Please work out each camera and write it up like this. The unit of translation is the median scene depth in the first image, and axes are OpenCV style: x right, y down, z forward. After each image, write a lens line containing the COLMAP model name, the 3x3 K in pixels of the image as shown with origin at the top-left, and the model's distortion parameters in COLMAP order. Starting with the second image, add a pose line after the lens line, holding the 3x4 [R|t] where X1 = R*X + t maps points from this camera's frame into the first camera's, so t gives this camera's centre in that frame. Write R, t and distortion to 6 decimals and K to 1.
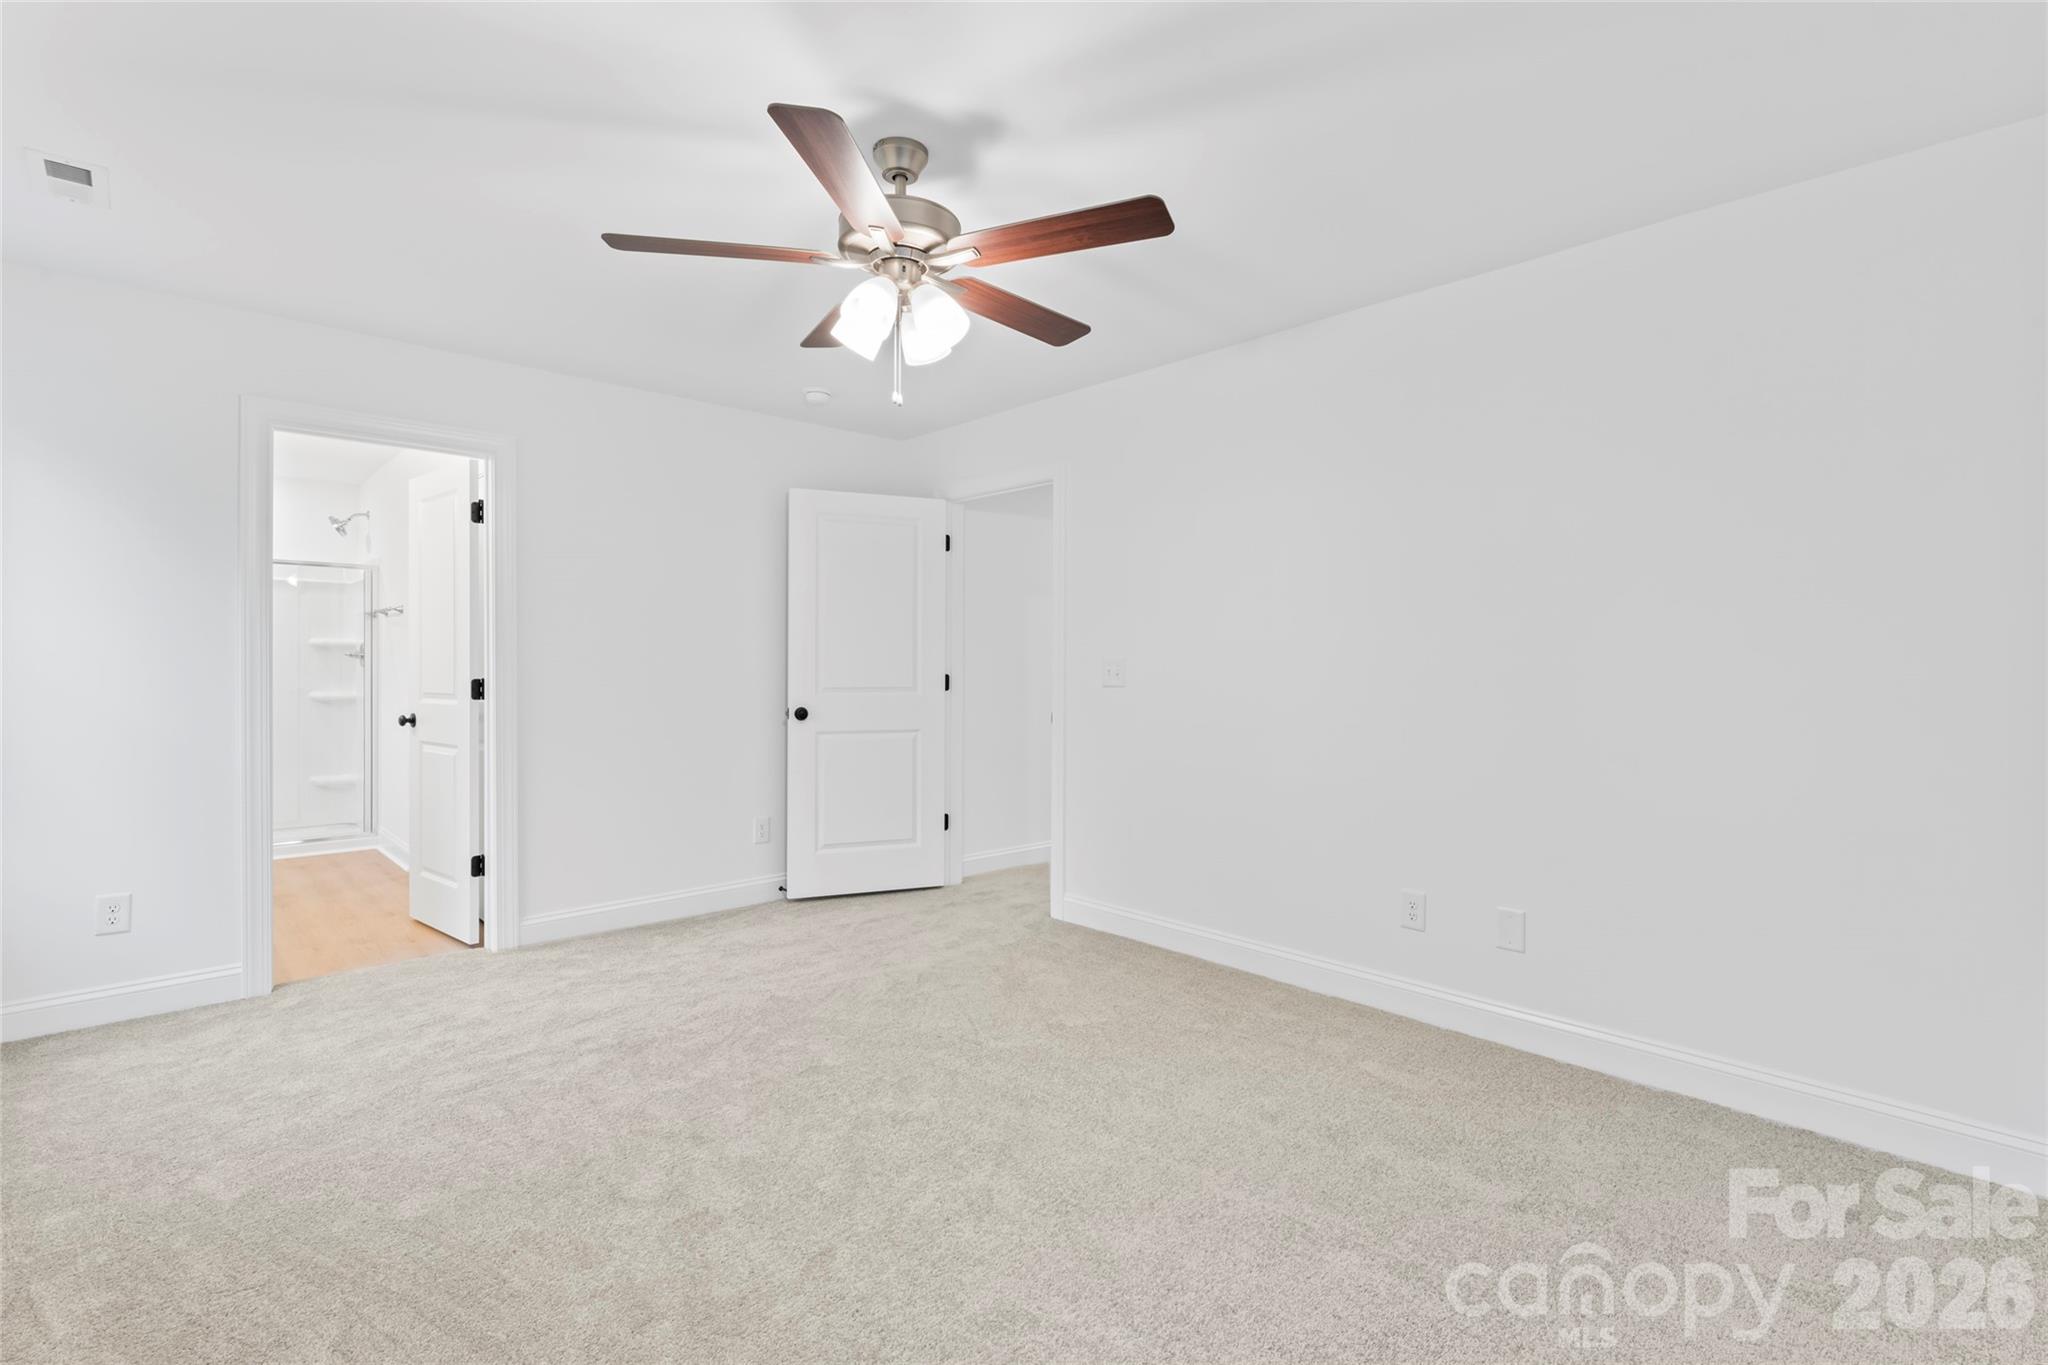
lens RADIAL K [[949.1, 0, 1023.8], [0, 949.1, 670.9], [0, 0, 1]] dist [-0.002137, -0.000737]
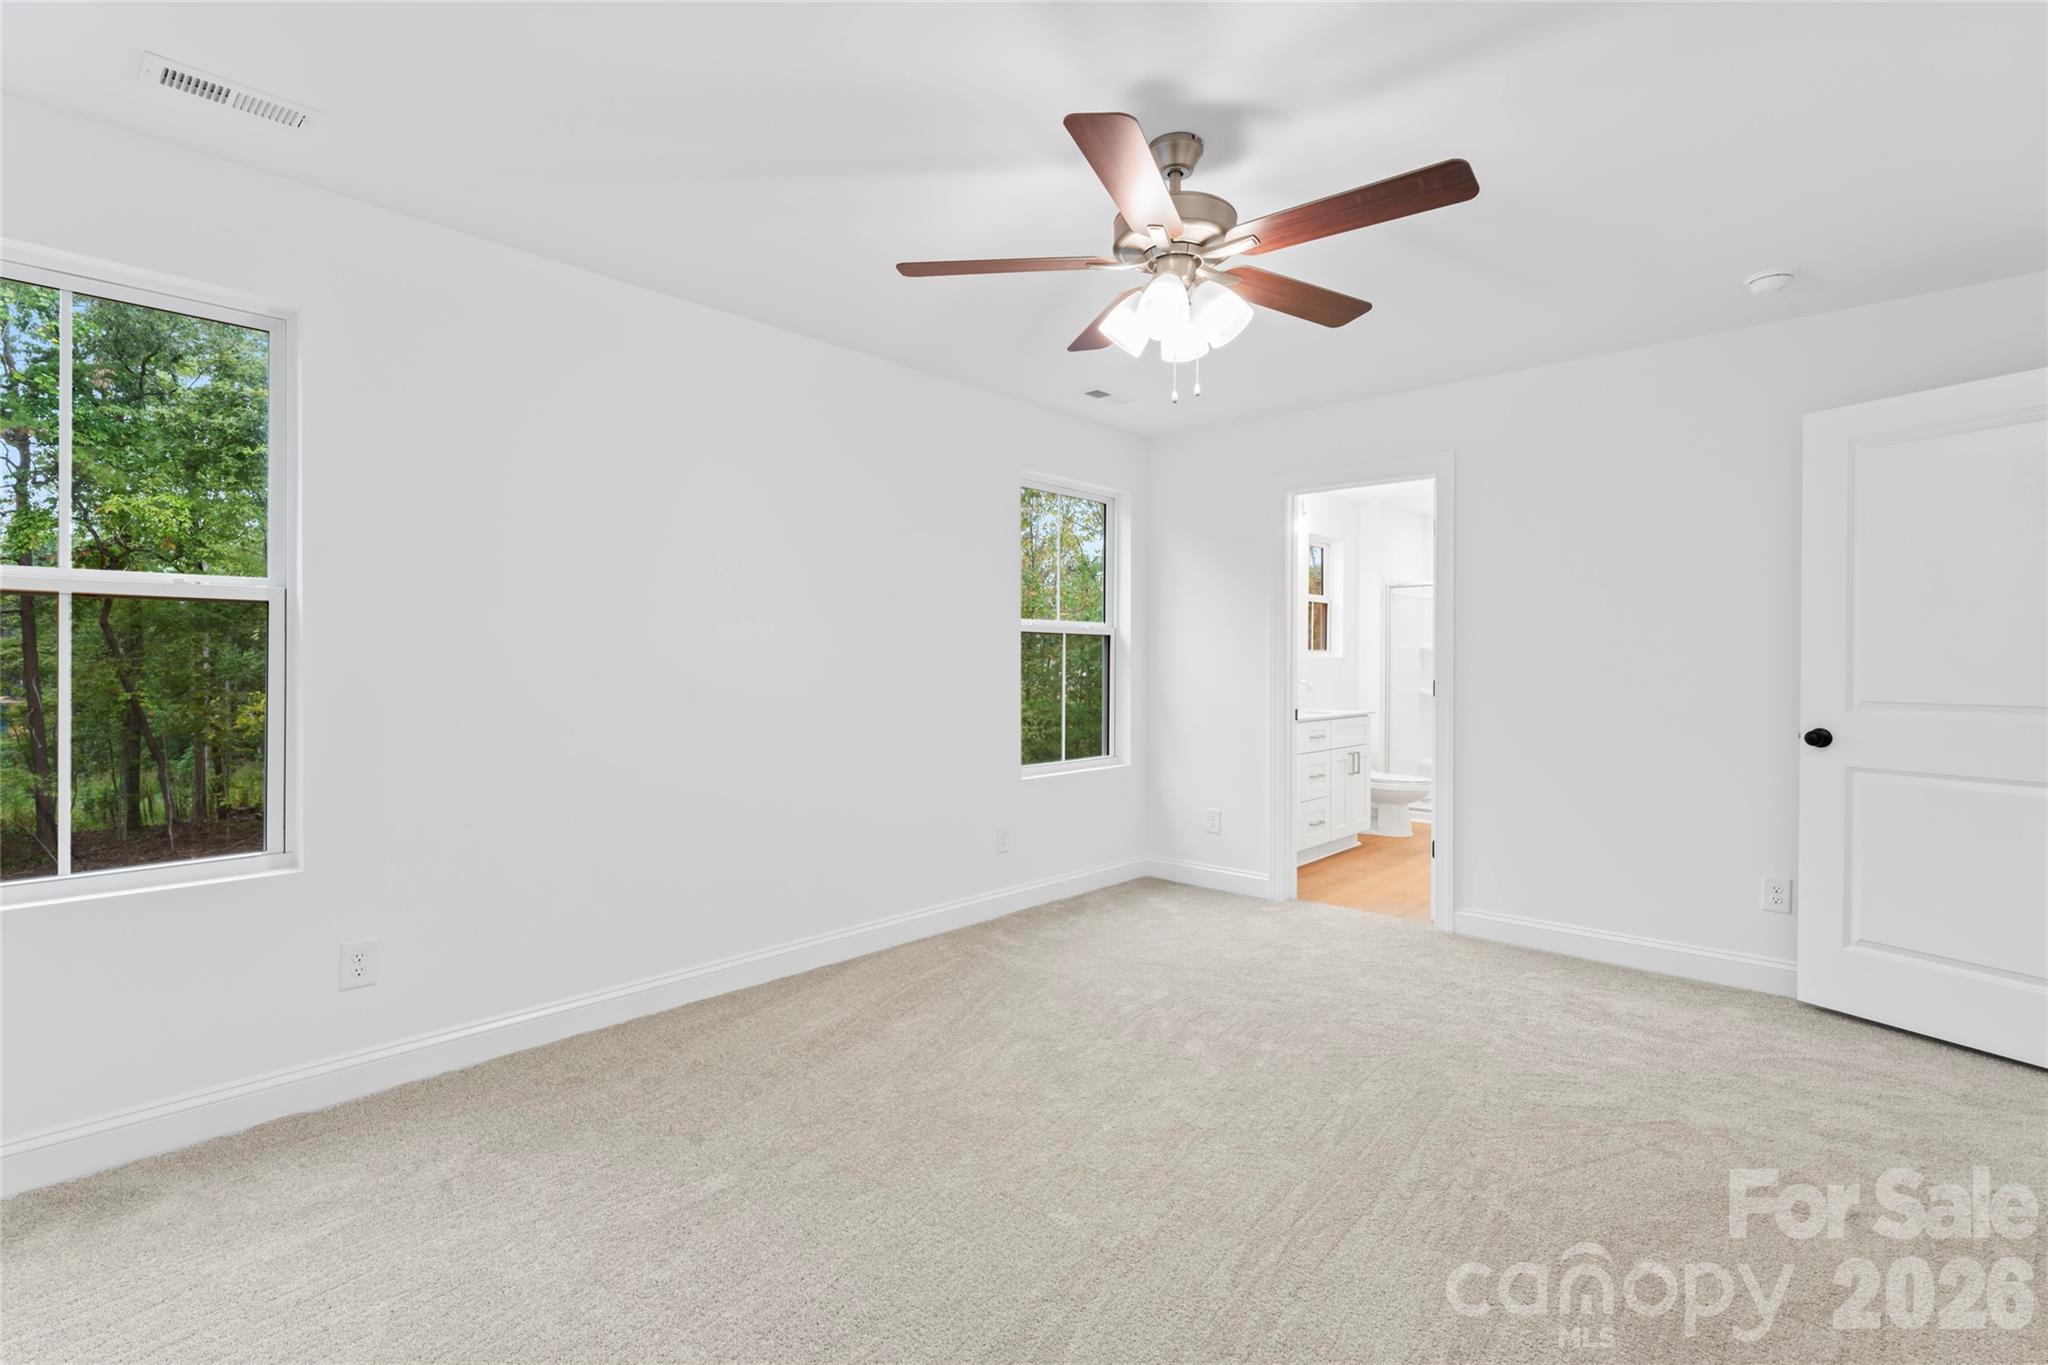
lens RADIAL K [[949.1, 0, 1023.8], [0, 949.1, 670.9], [0, 0, 1]] dist [-0.002137, -0.000737]
pose [[0.062649, 0.003869, -0.998028, 0.492962], [-0.008536, 0.999958, 0.003340, -0.001044], [0.997999, 0.008310, 0.062680, 0.454240]]
